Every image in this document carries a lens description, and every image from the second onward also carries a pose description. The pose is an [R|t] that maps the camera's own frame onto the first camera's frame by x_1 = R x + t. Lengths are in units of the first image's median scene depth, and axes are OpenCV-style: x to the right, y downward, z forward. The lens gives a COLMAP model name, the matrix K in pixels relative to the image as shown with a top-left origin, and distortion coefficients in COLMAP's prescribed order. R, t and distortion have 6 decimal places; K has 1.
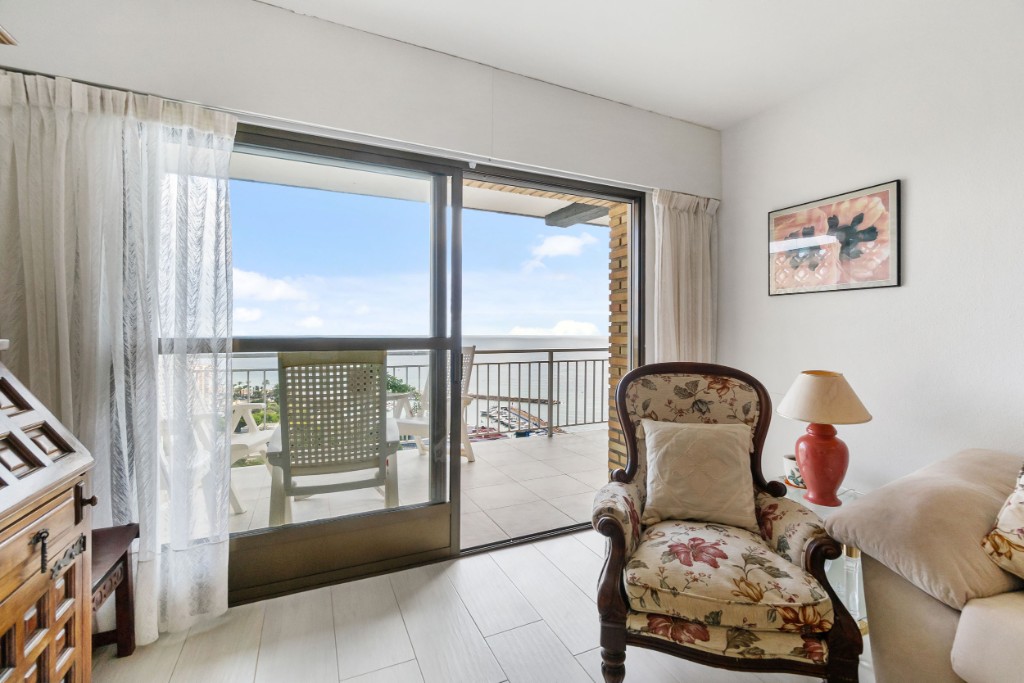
lens RADIAL K [[445.8, 0, 512.6], [0, 445.8, 331.0], [0, 0, 1]] dist [-0.009022, -0.000826]
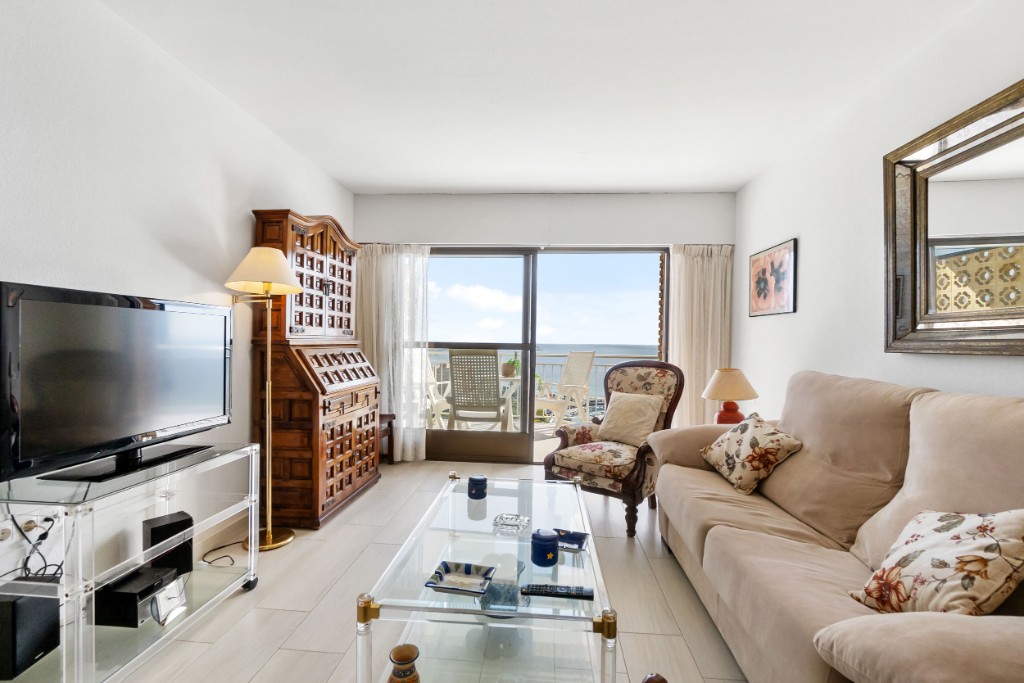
lens RADIAL K [[445.8, 0, 512.3], [0, 445.8, 342.9], [0, 0, 1]] dist [-0.009022, -0.000826]
pose [[0.872405, 0.015223, -0.488547, 0.805363], [-0.011698, 0.999879, 0.010266, -0.006577], [0.488644, -0.003241, 0.872477, -0.740356]]
